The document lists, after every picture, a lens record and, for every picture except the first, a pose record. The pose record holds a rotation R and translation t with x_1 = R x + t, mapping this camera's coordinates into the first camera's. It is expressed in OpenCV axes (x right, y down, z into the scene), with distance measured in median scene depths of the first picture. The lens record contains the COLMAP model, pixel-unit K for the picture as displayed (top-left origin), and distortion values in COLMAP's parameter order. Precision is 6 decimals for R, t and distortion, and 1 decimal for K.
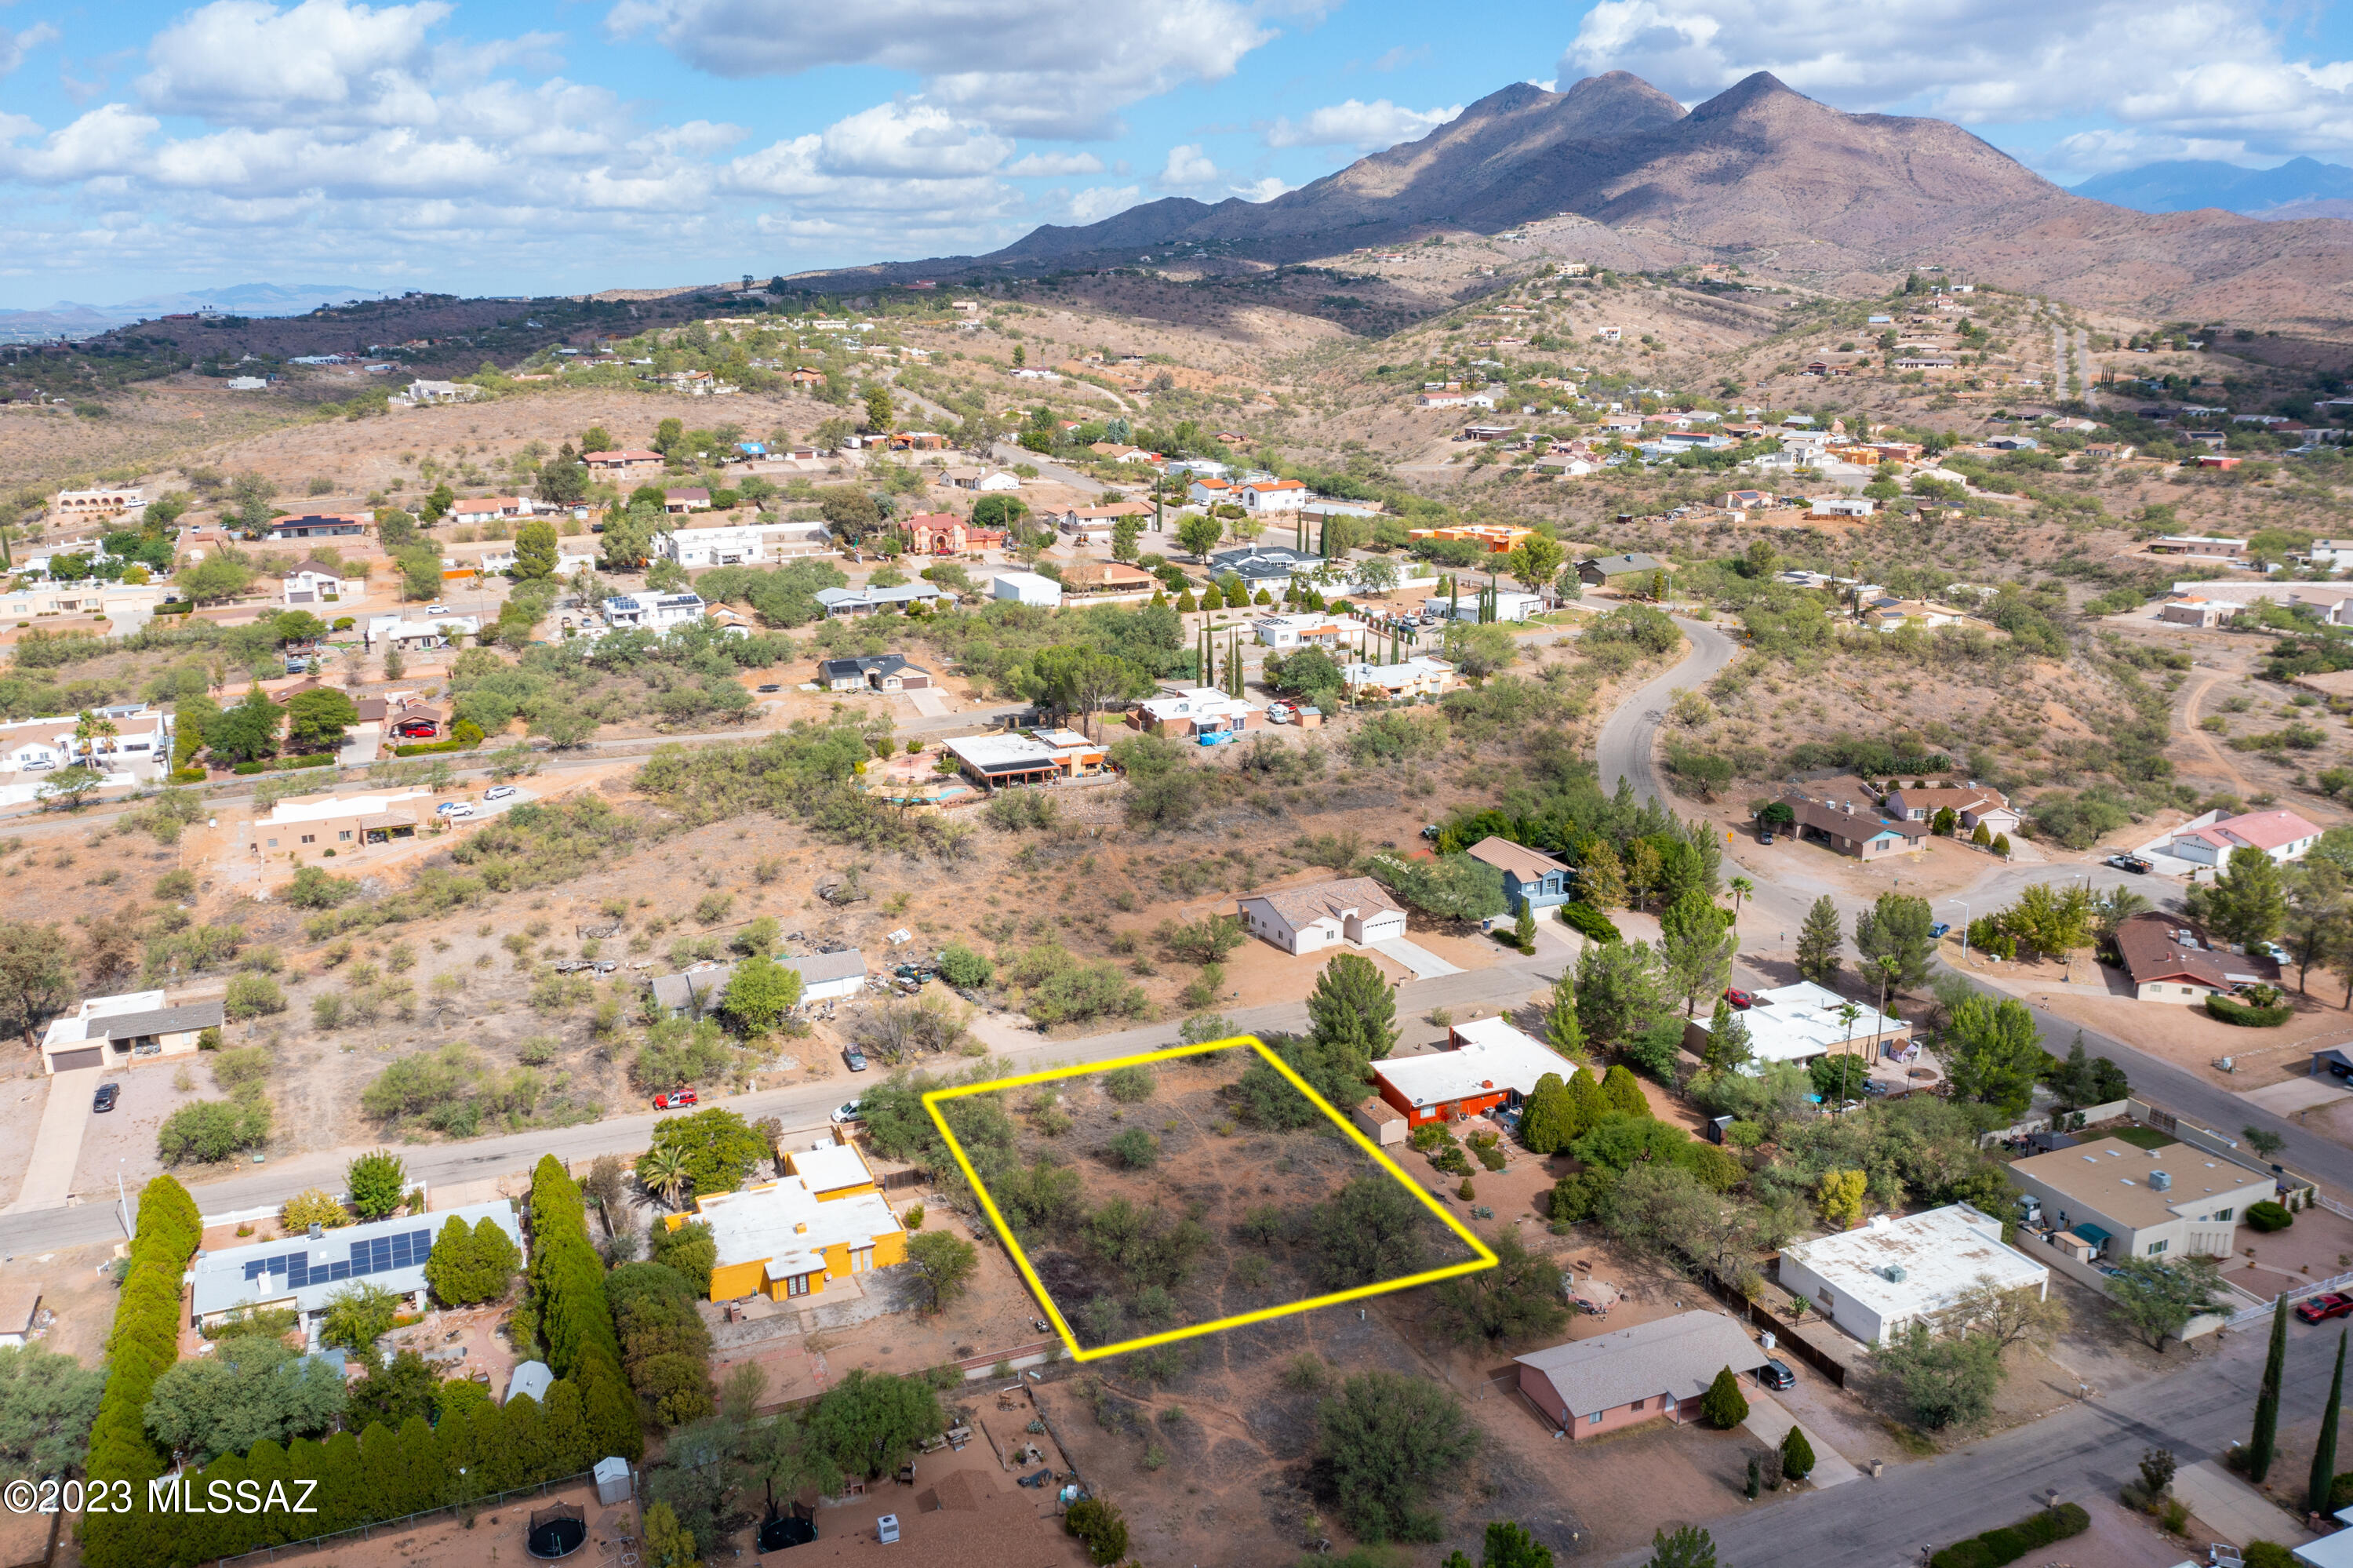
lens RADIAL K [[1861.2, 0, 1172.1], [0, 1861.2, 776.7], [0, 0, 1]] dist [-0.007389, 0.009861]
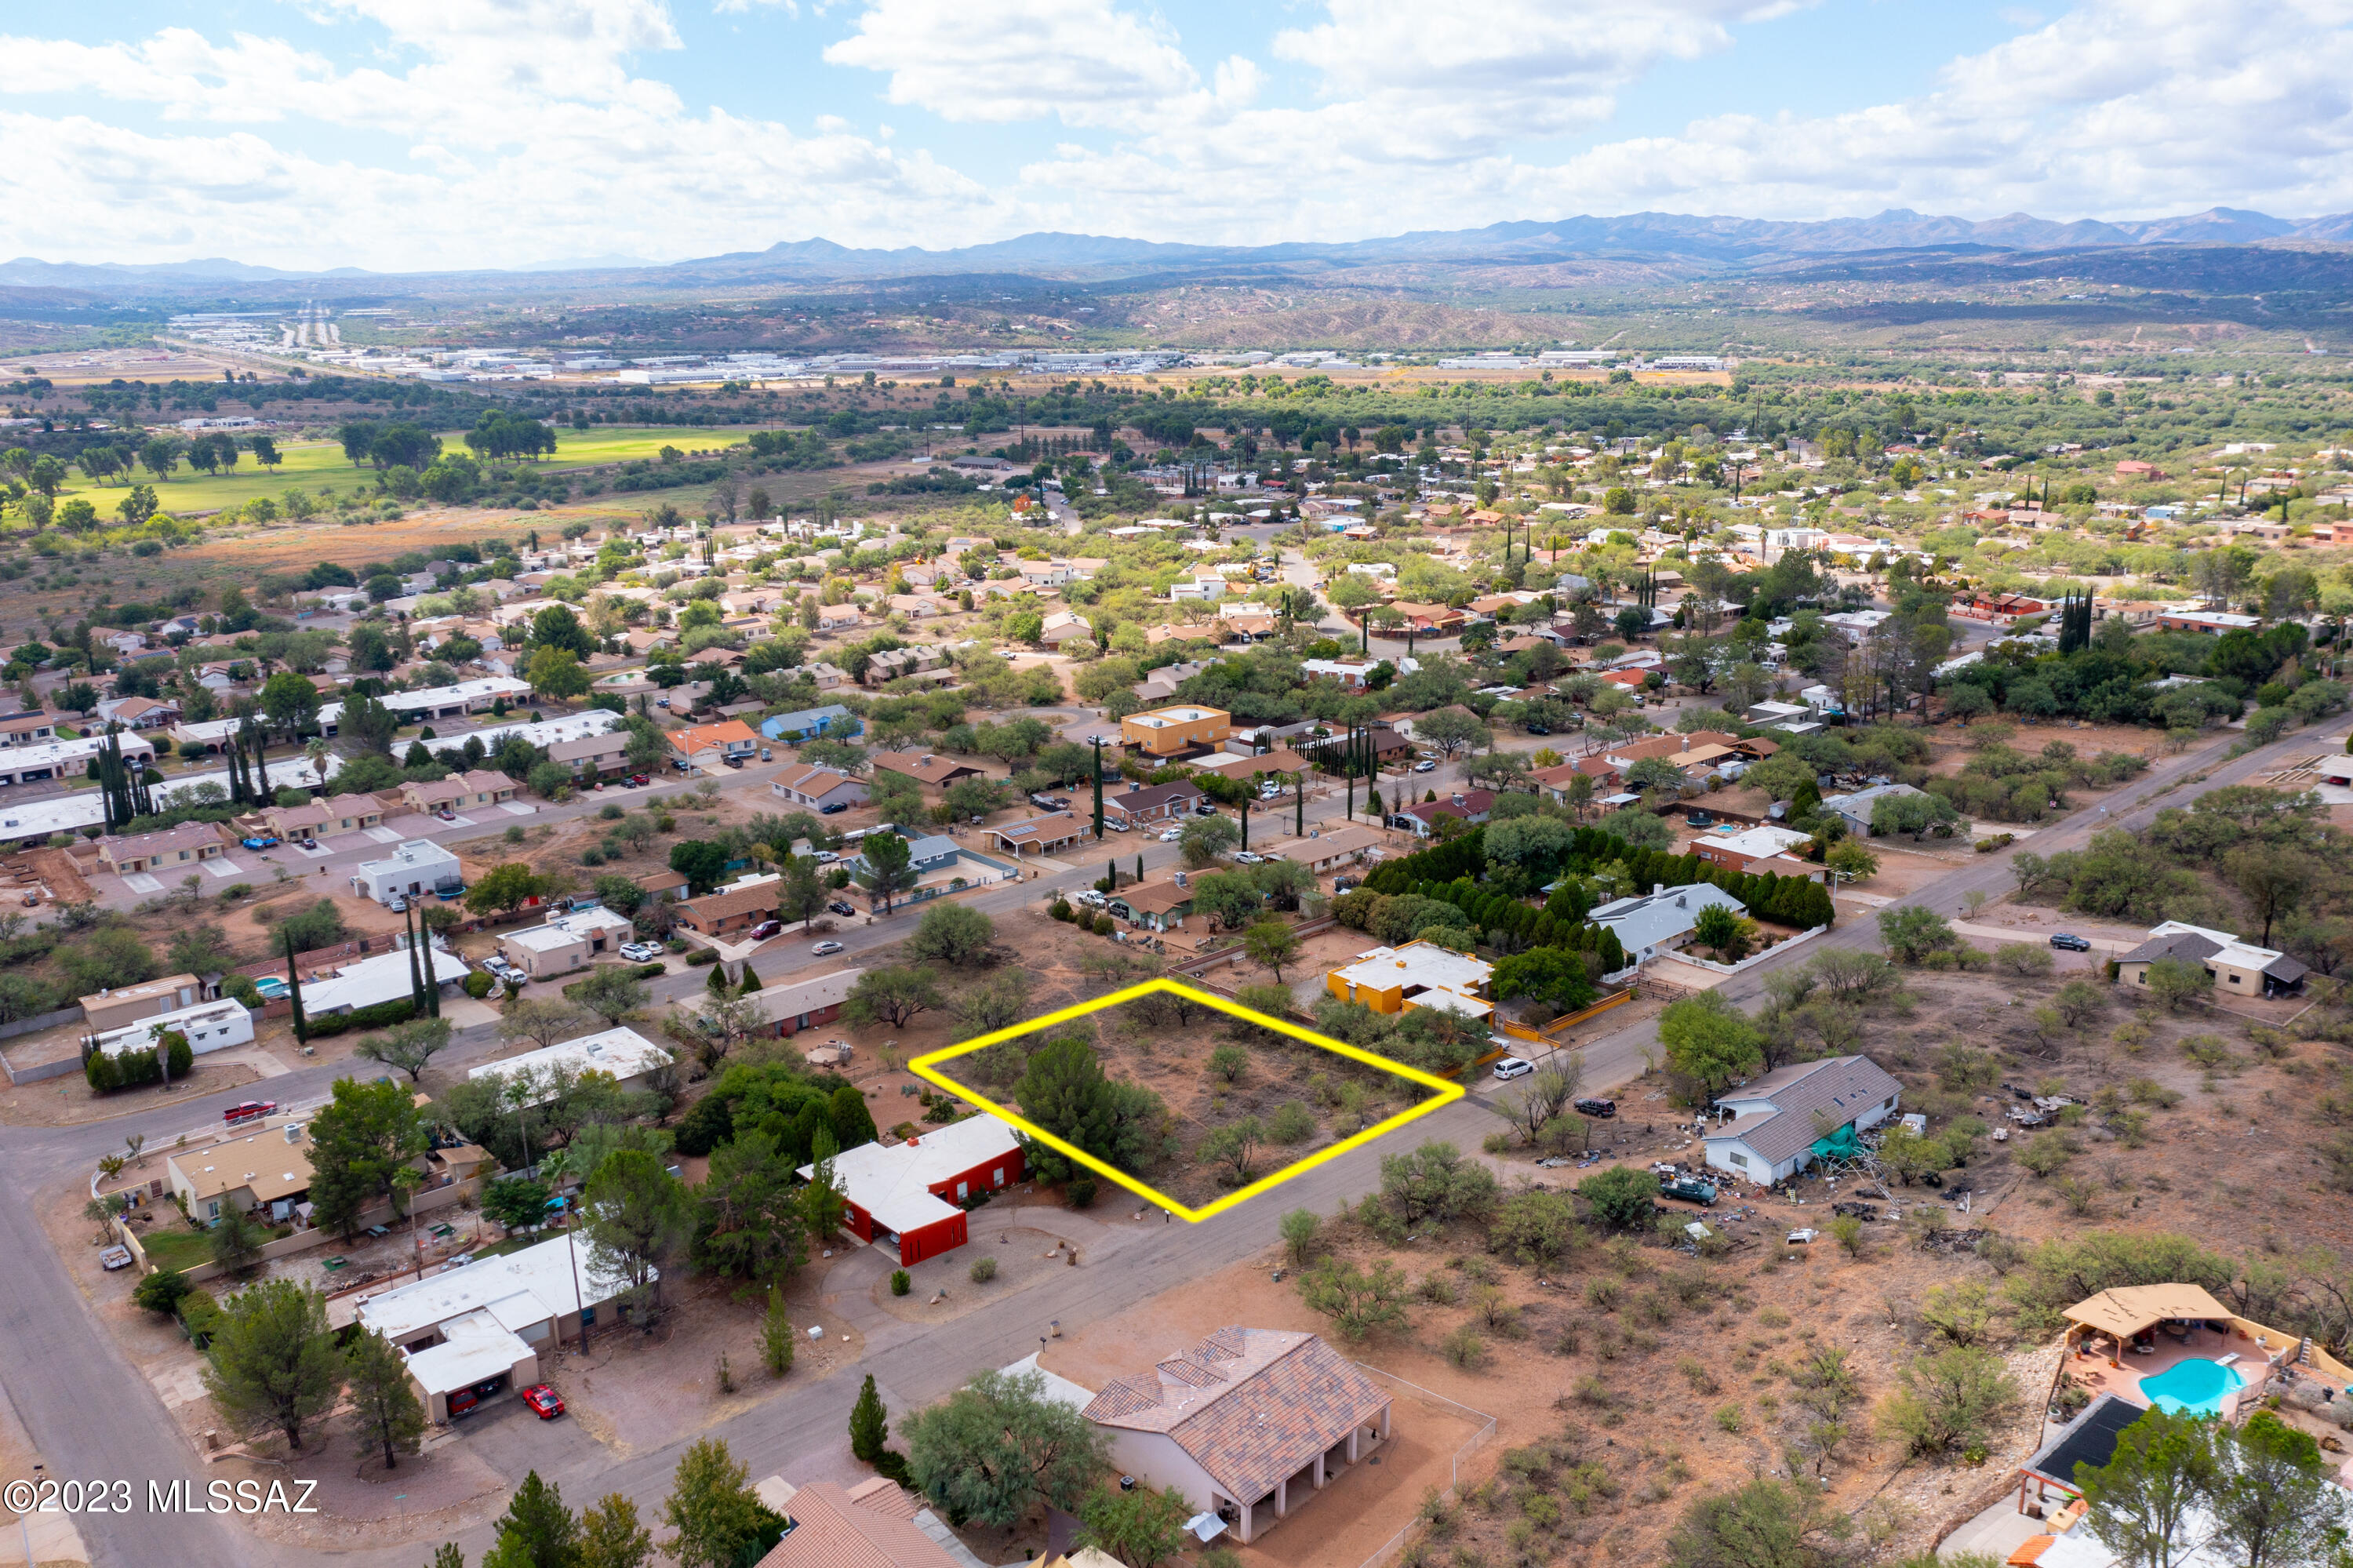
lens RADIAL K [[1871.2, 0, 1171.6], [0, 1871.2, 731.1], [0, 0, 1]] dist [-0.005167, -0.001404]
pose [[-0.946180, 0.100617, -0.307604, 0.236476], [-0.056300, 0.884784, 0.462587, -0.347072], [0.318708, 0.455009, -0.831500, 1.299937]]
